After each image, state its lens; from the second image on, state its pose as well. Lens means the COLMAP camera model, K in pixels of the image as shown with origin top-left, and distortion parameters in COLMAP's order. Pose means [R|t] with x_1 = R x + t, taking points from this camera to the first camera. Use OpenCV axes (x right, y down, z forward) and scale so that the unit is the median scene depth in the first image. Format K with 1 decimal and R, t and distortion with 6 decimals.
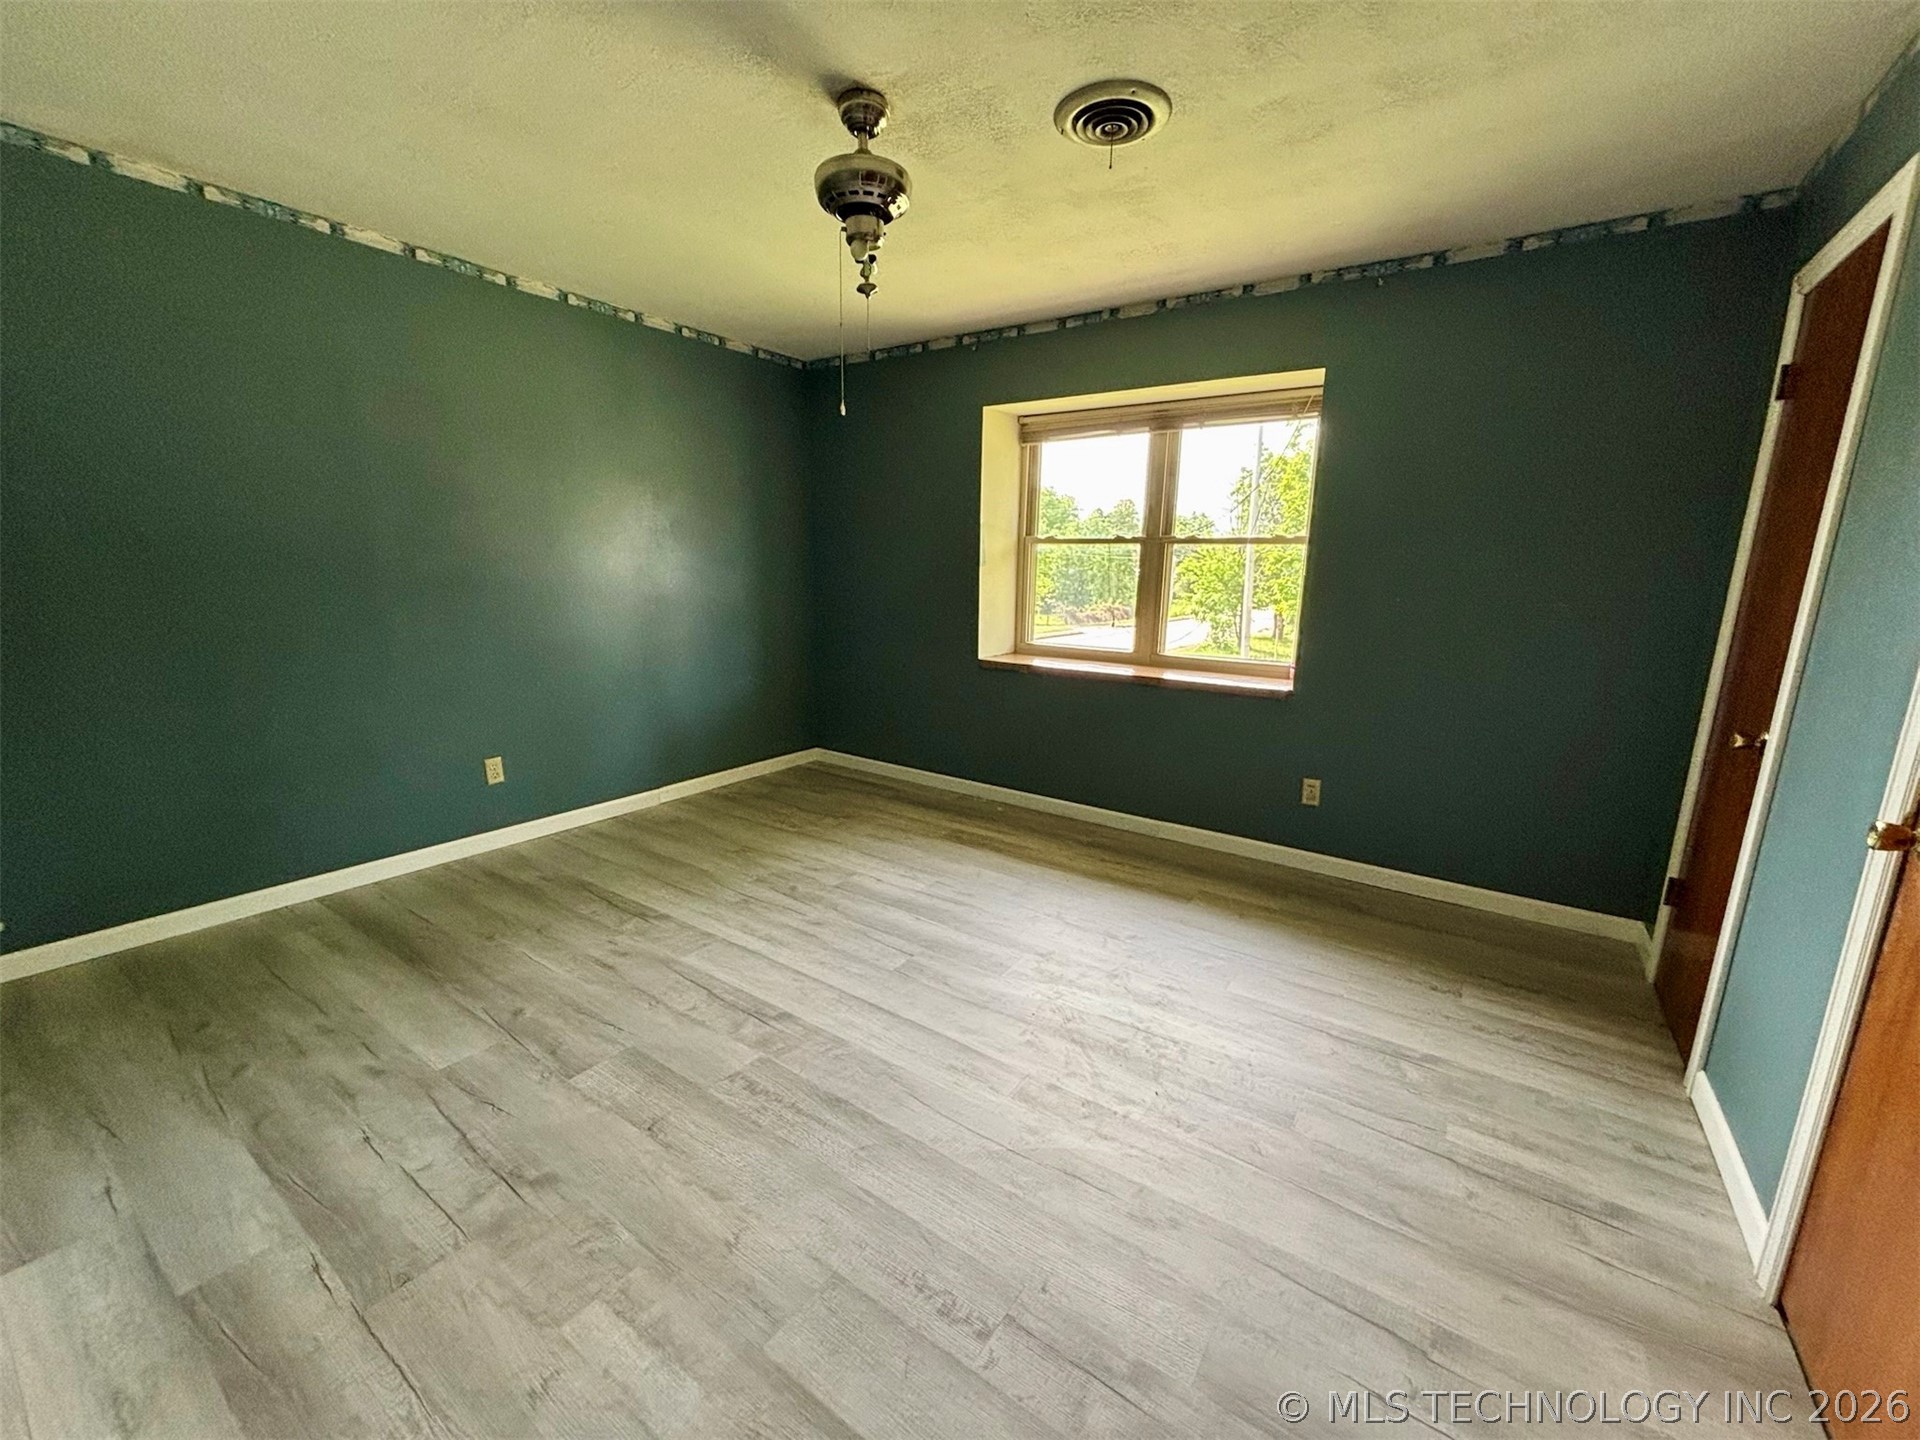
lens RADIAL K [[763.0, 0, 954.7], [0, 763.0, 724.3], [0, 0, 1]] dist [0.019464, -0.022132]
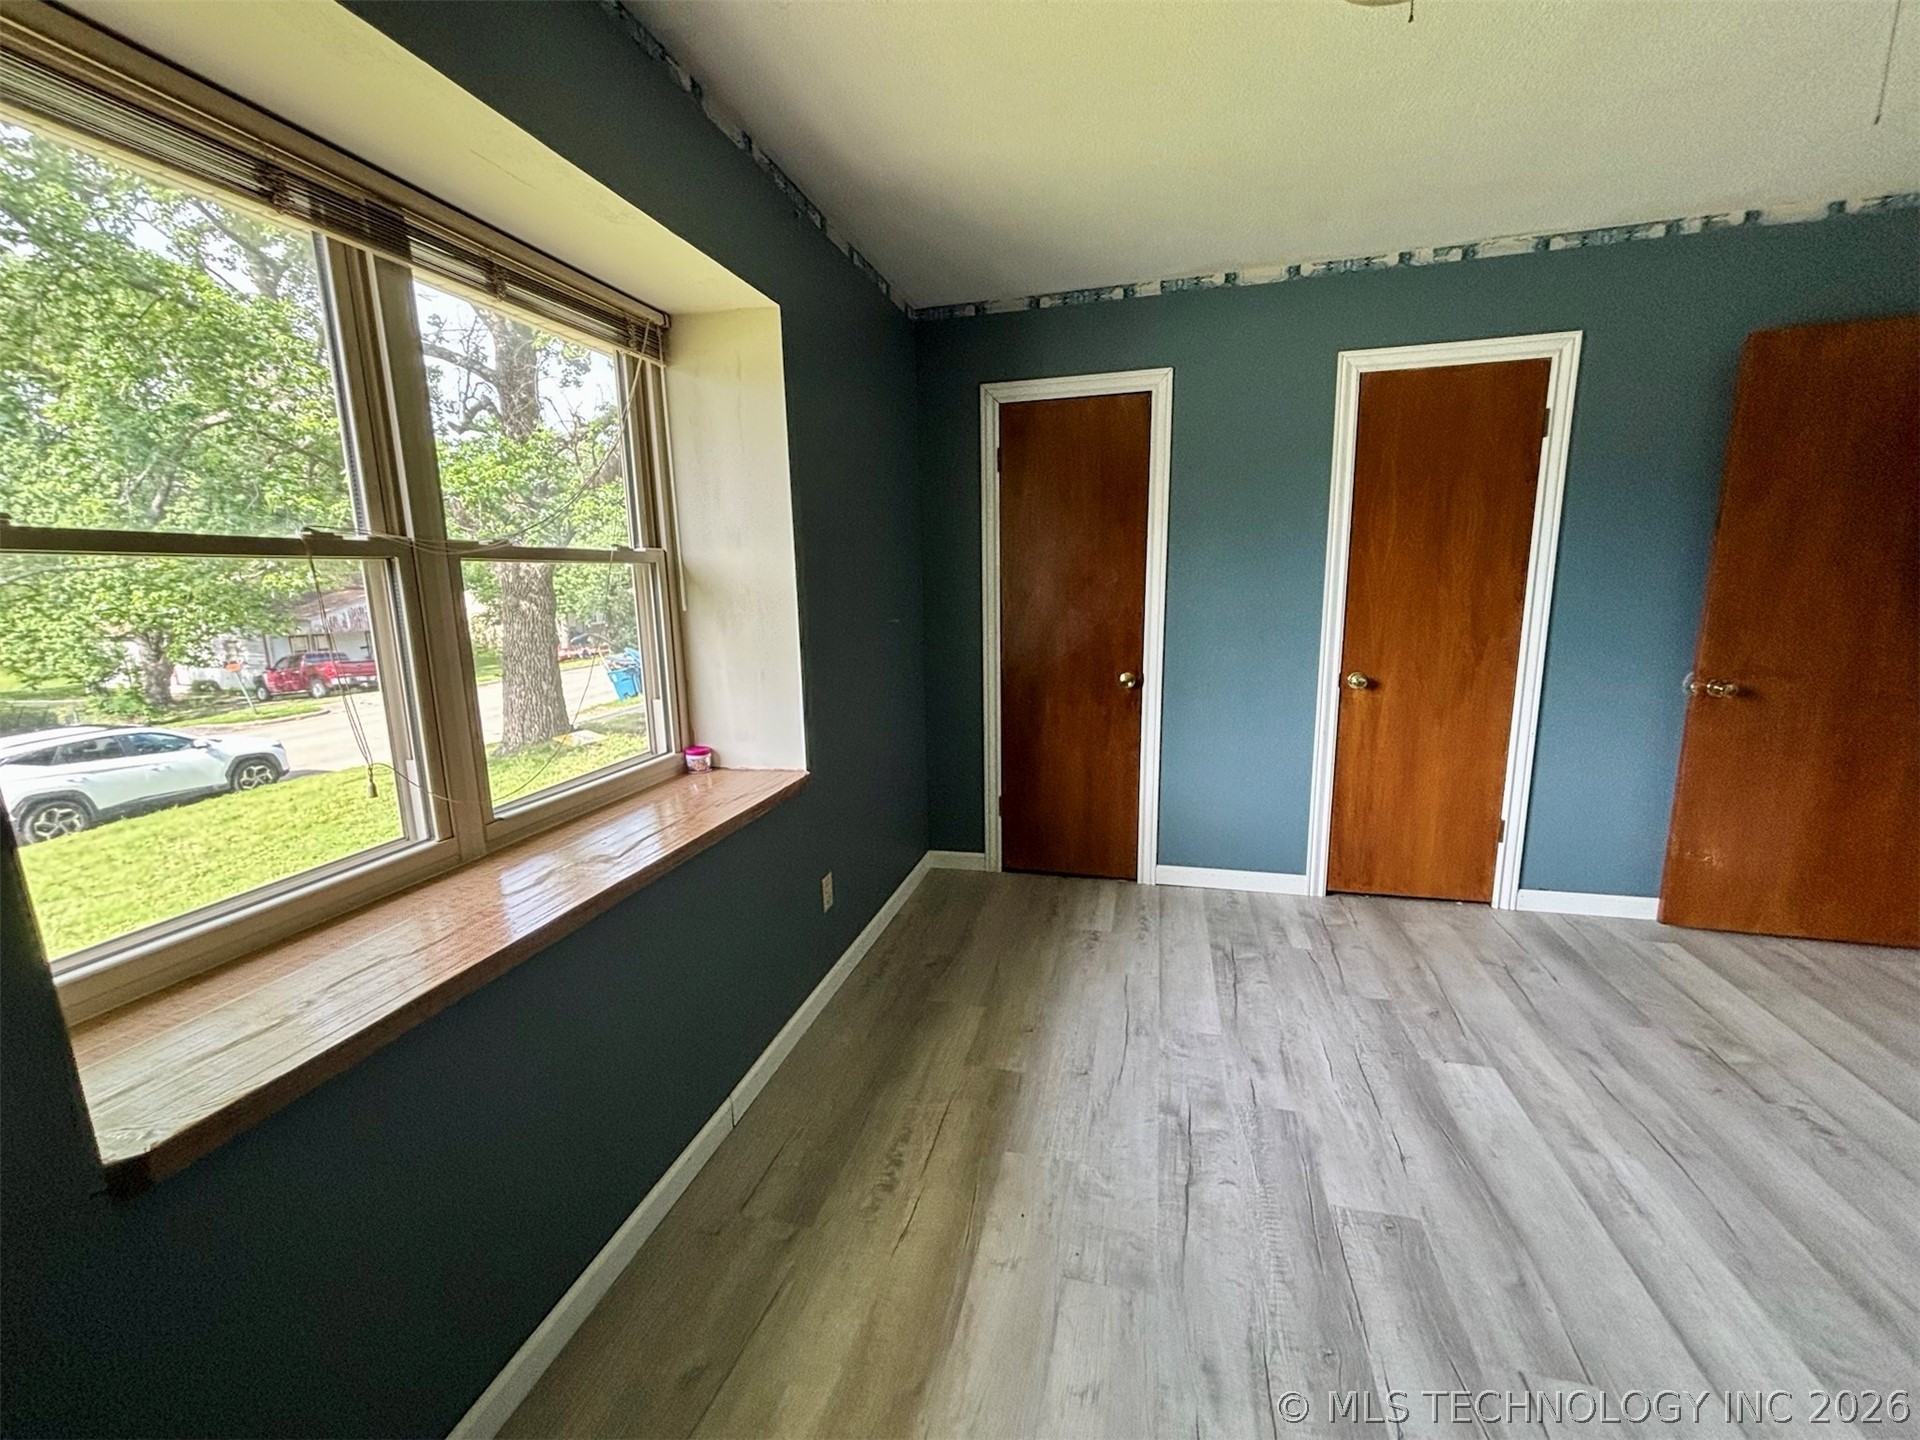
lens RADIAL K [[775.9, 0, 957.2], [0, 775.9, 717.9], [0, 0, 1]] dist [-0.003113, 0.000724]
pose [[-0.348018, -0.184422, 0.919169, -0.372577], [0.207041, 0.941132, 0.267218, -0.377279], [-0.914340, 0.283302, -0.289348, 1.604722]]
